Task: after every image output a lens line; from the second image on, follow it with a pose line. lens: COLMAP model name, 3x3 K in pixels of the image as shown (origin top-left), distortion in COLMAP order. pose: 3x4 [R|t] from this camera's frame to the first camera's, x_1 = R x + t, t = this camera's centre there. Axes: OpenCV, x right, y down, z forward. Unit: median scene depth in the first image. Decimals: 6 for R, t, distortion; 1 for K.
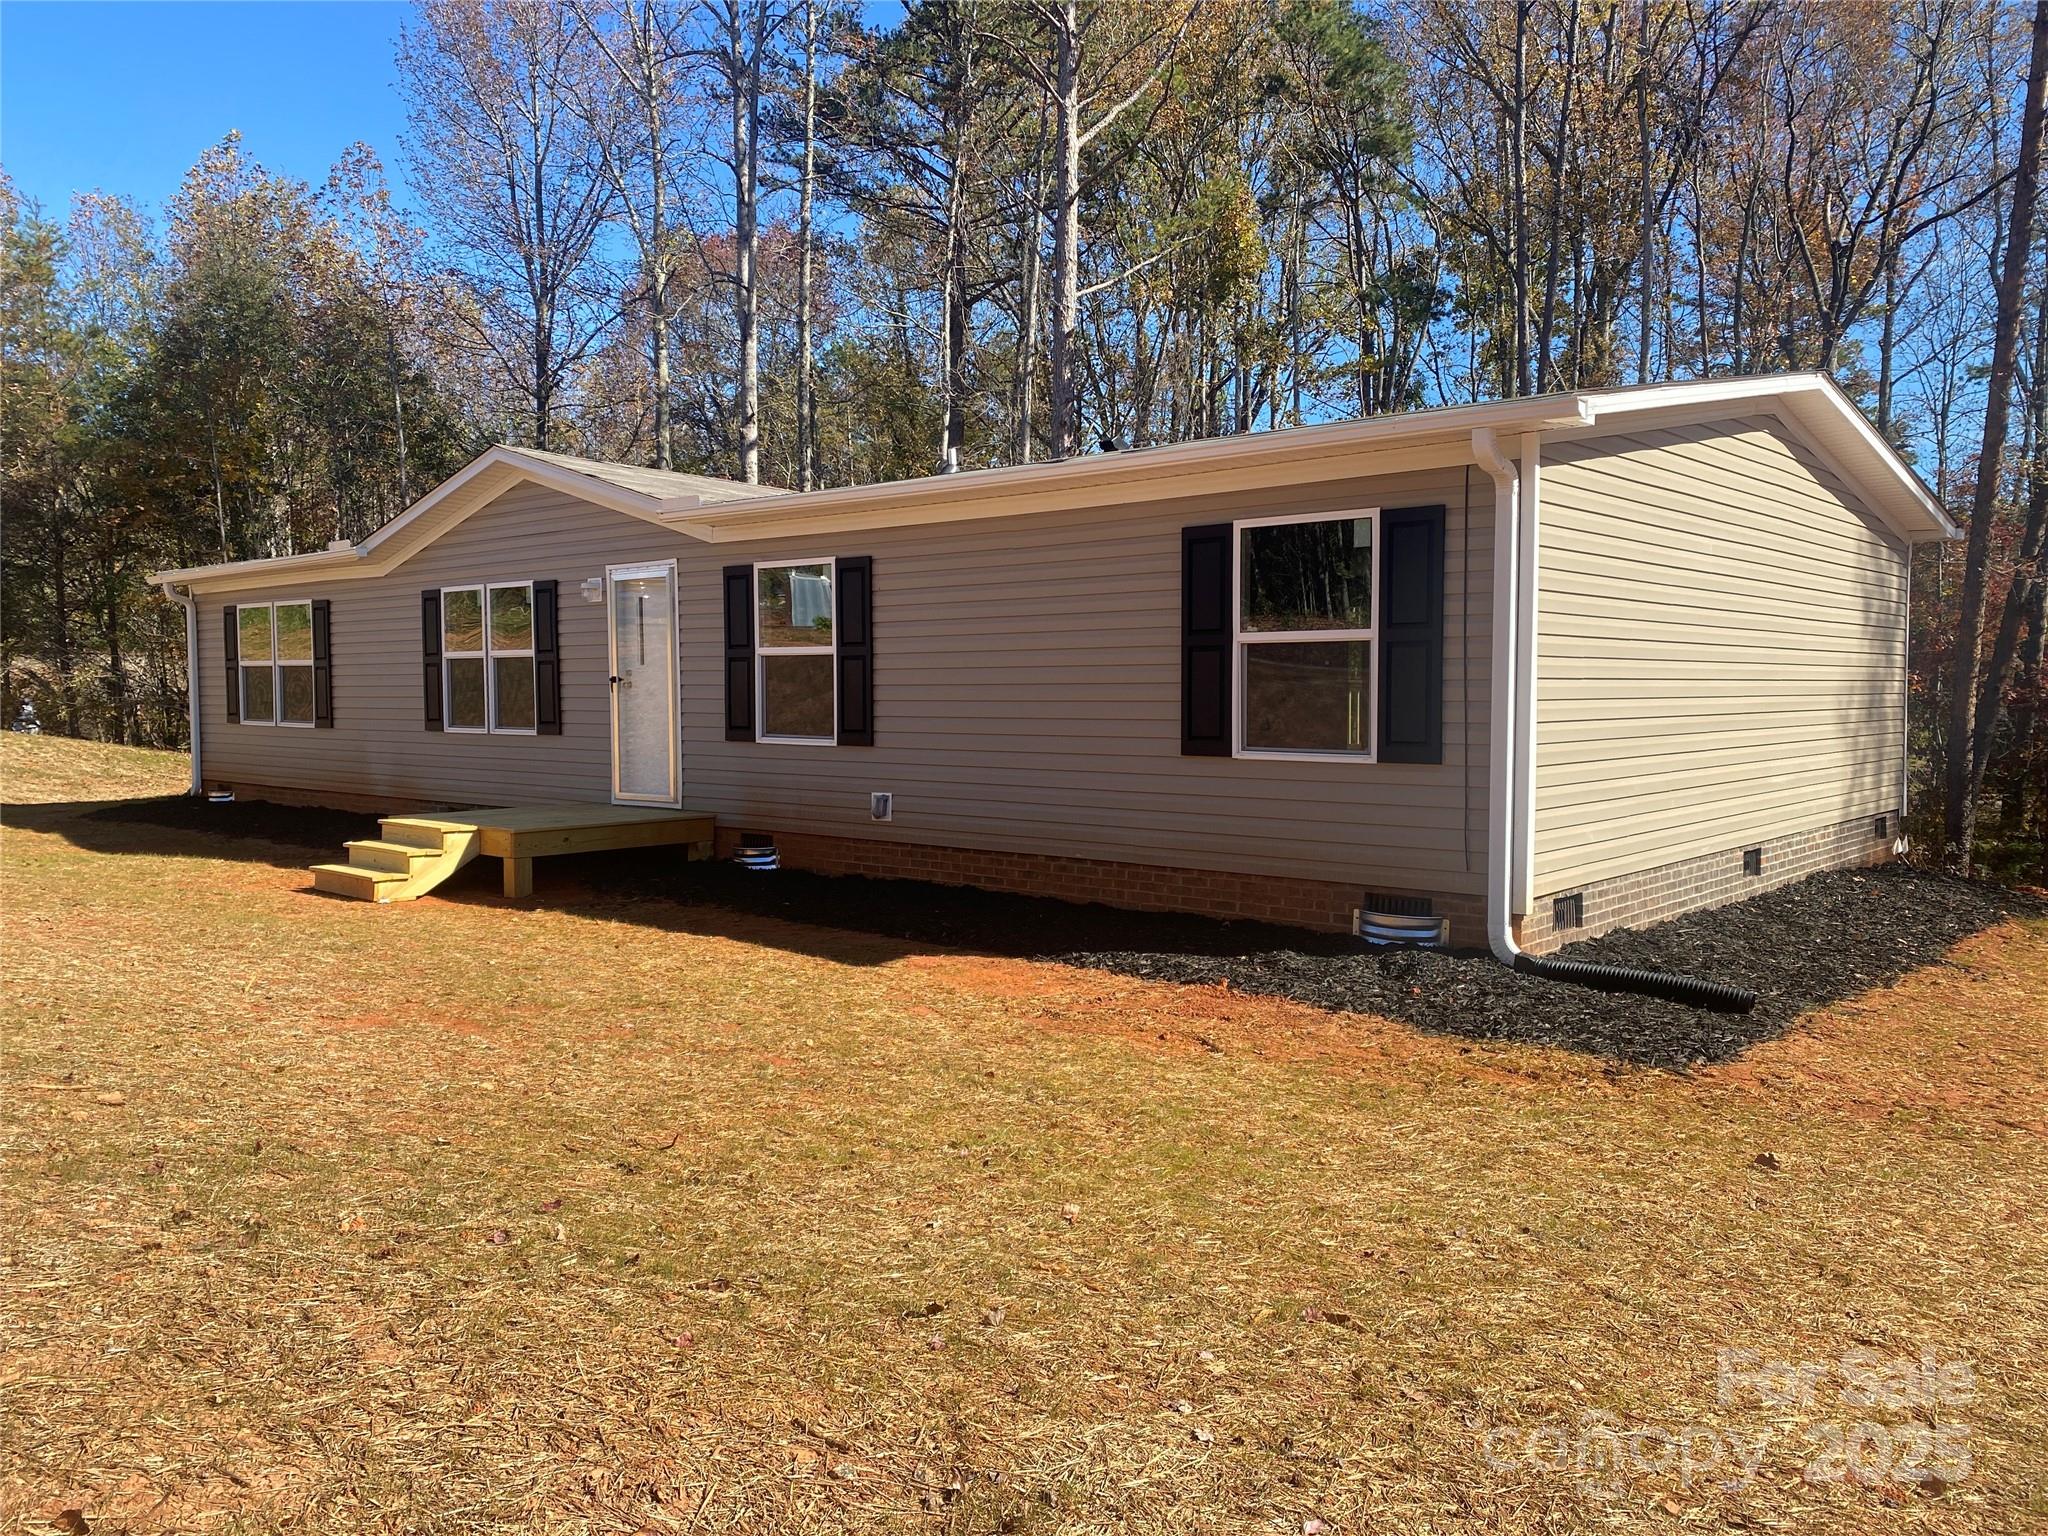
lens RADIAL K [[1573.2, 0, 1021.6], [0, 1573.2, 775.5], [0, 0, 1]] dist [0.005939, 0.001482]
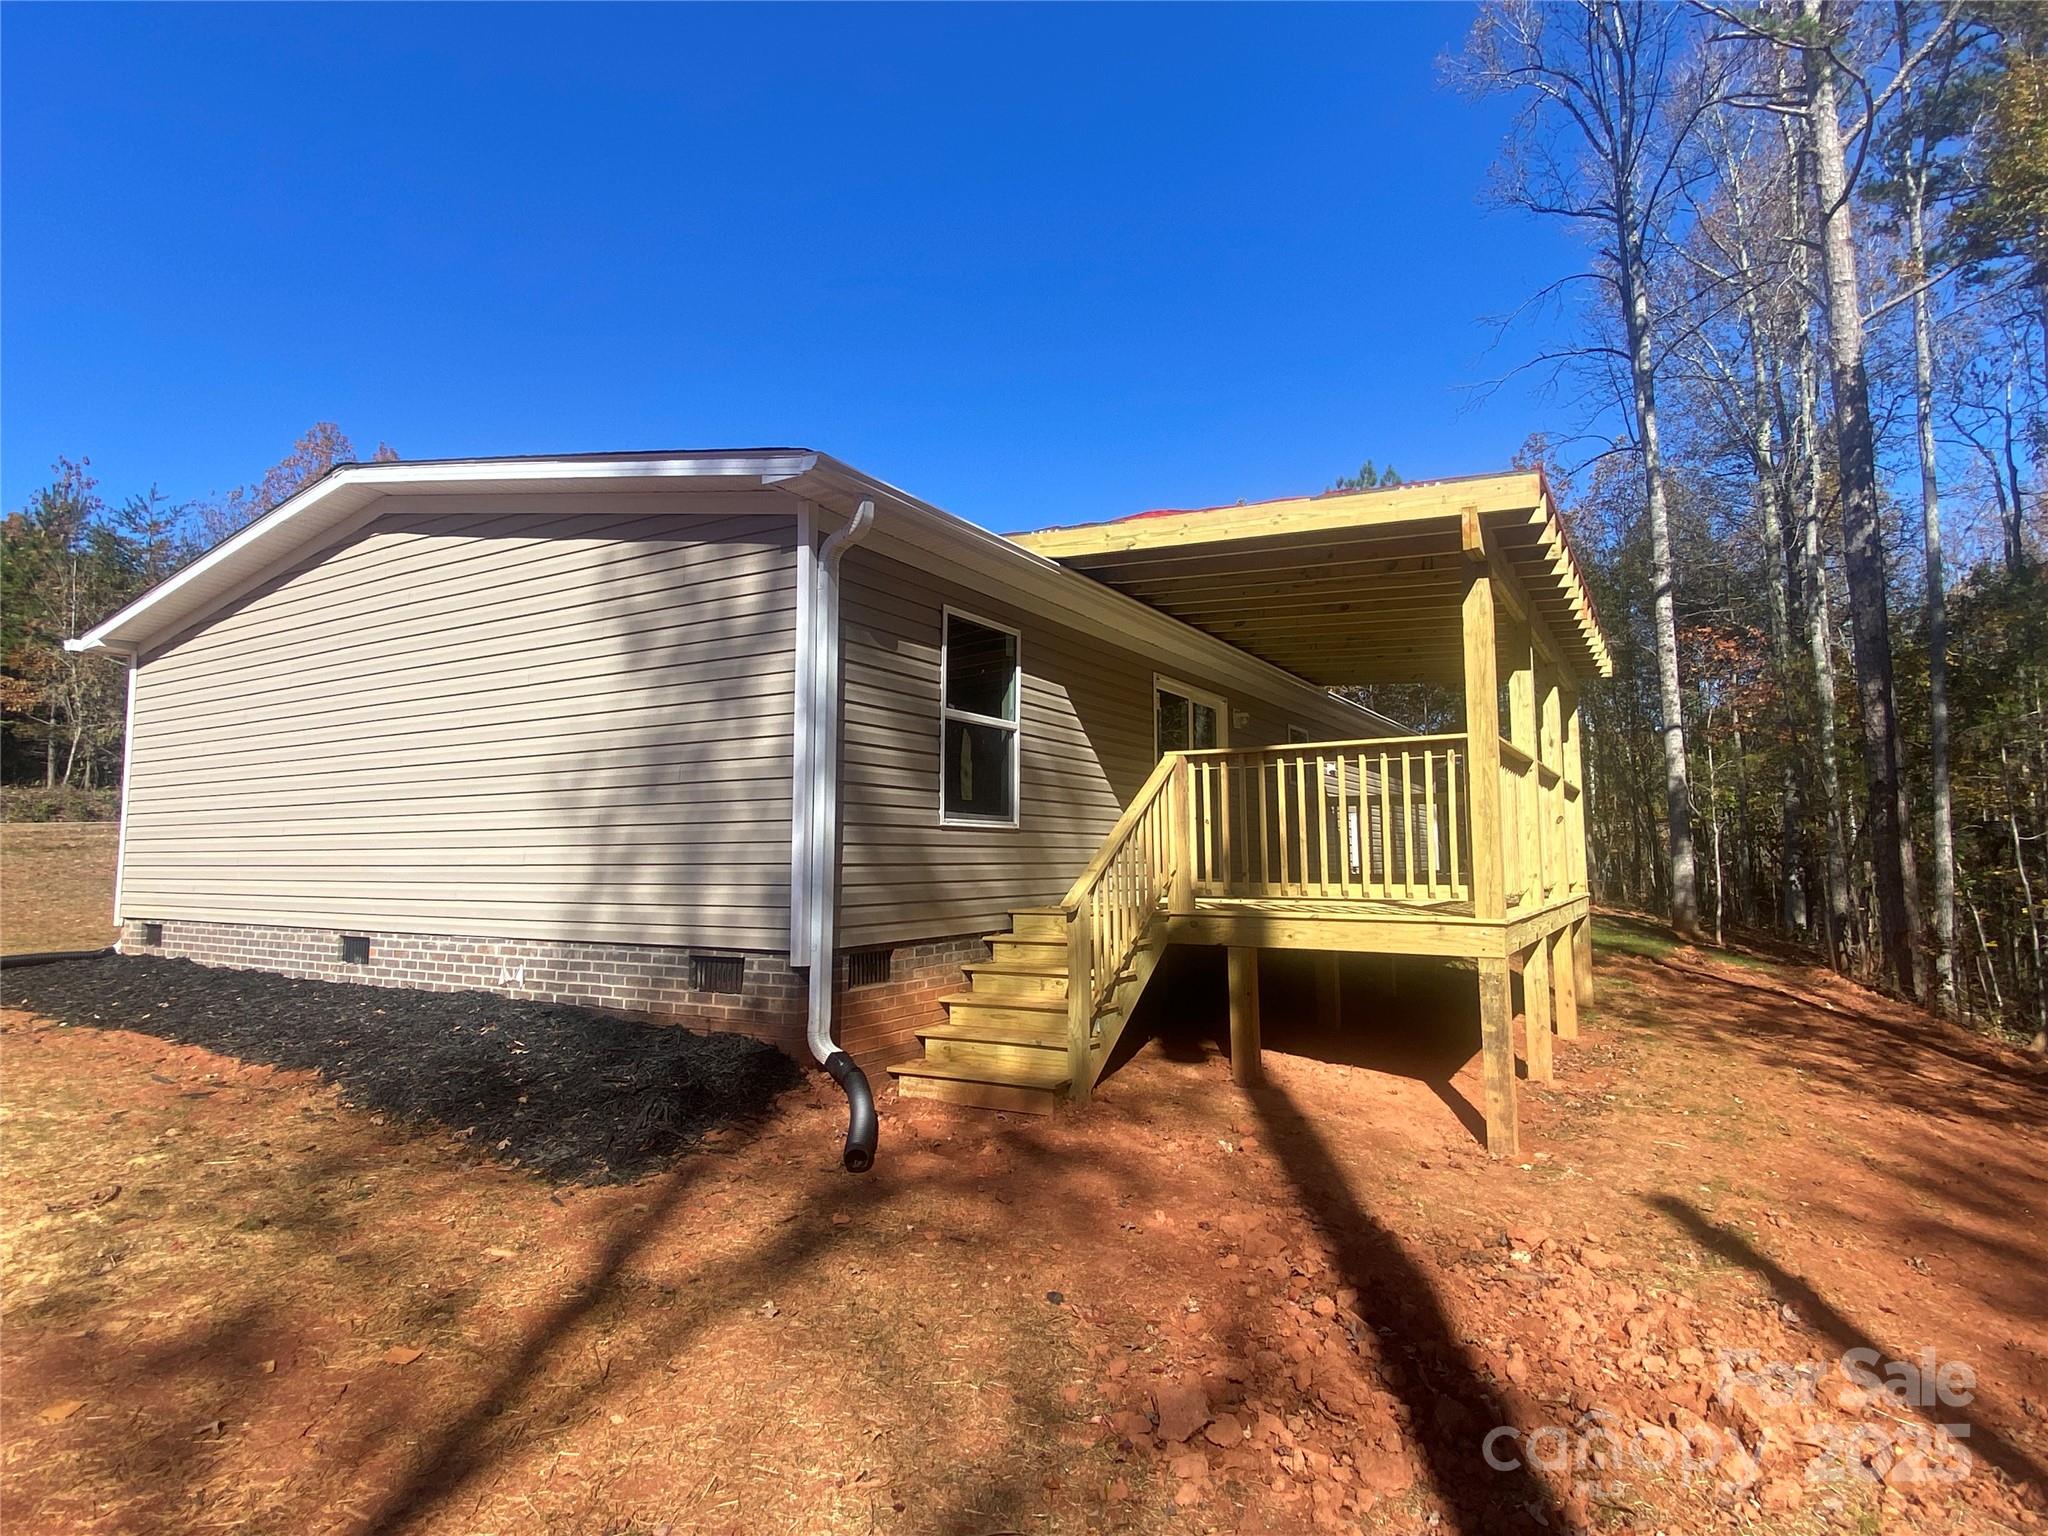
lens RADIAL K [[1100.5, 0, 1022.5], [0, 1100.5, 760.0], [0, 0, 1]] dist [0.002288, 0.000106]
pose [[0.177829, -0.087195, -0.980191, 1.226966], [-0.052628, 0.993799, -0.097953, -0.018640], [0.982653, 0.069005, 0.172137, 1.272972]]
